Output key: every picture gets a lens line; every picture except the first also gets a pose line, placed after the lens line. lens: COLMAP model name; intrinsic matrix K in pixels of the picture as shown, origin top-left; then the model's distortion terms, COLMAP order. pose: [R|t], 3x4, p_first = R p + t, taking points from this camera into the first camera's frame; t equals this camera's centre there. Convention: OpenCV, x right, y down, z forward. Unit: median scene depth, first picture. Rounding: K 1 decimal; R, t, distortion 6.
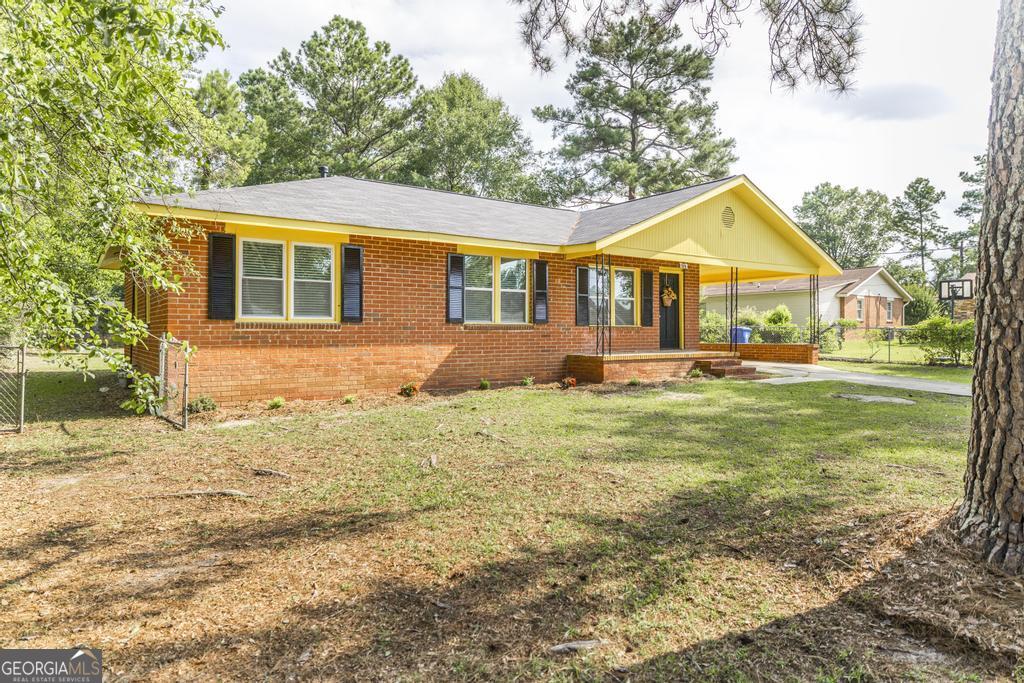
lens RADIAL K [[630.0, 0, 505.7], [0, 630.0, 335.7], [0, 0, 1]] dist [-0.001583, 0.008811]
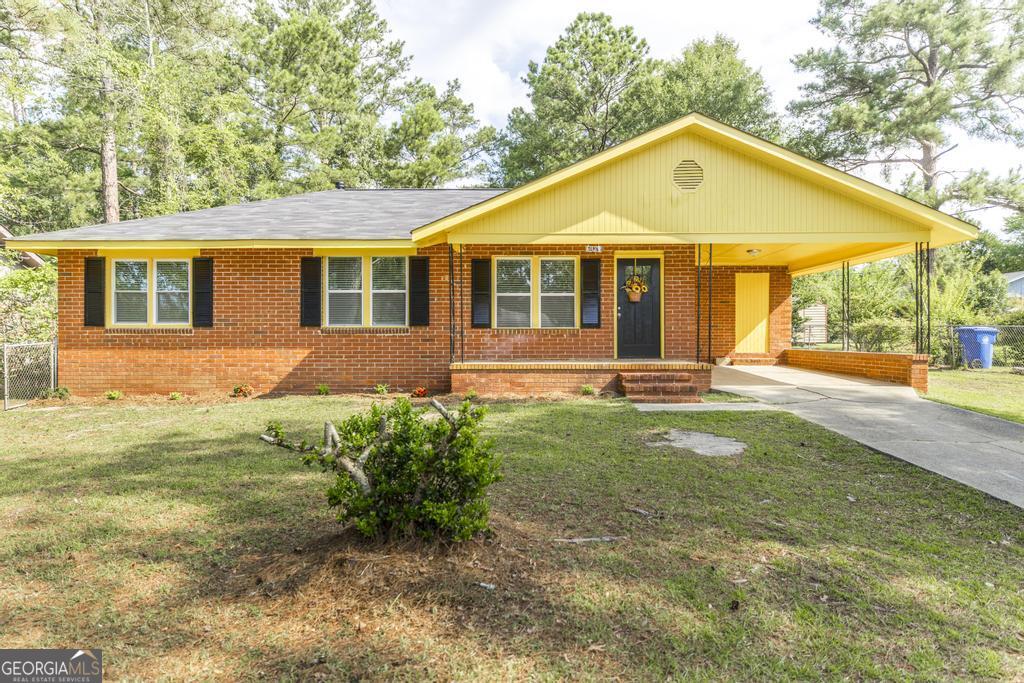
lens RADIAL K [[658.6, 0, 511.1], [0, 658.6, 340.1], [0, 0, 1]] dist [0.009893, -0.001812]
pose [[0.807631, 0.001827, -0.589685, 0.835975], [-0.002096, 0.999998, 0.000228, -0.000085], [0.589684, 0.001051, 0.807633, 0.363889]]
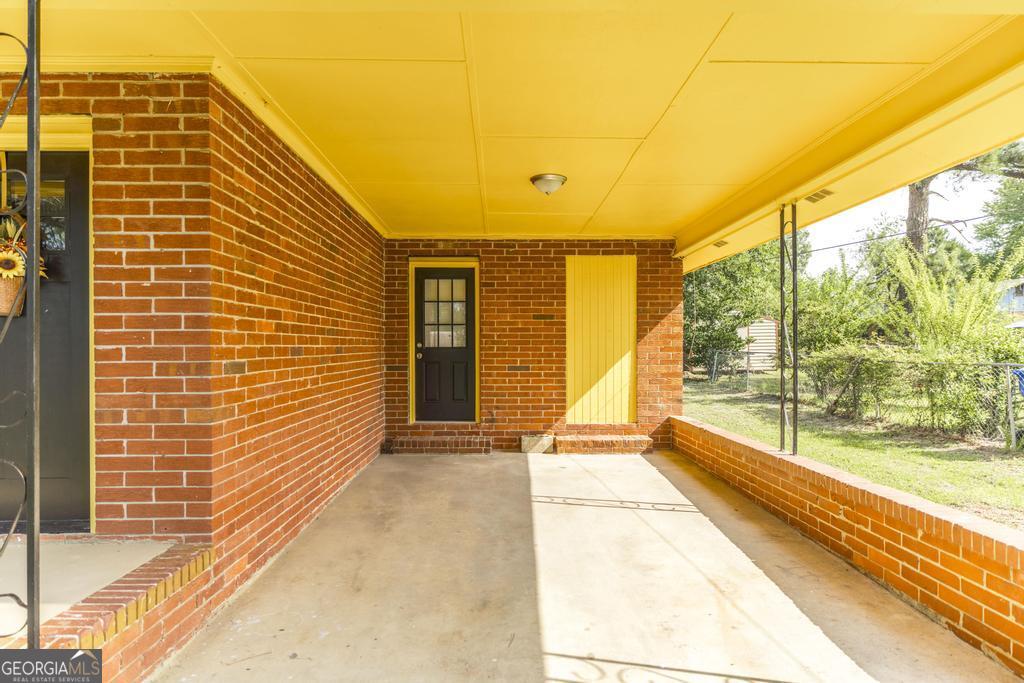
lens RADIAL K [[630.0, 0, 509.9], [0, 630.0, 350.5], [0, 0, 1]] dist [-0.001583, 0.008811]
pose [[0.825684, -0.002477, -0.564128, 0.696893], [0.000024, 0.999991, -0.004355, -0.047605], [0.564134, 0.003582, 0.825676, 1.274430]]
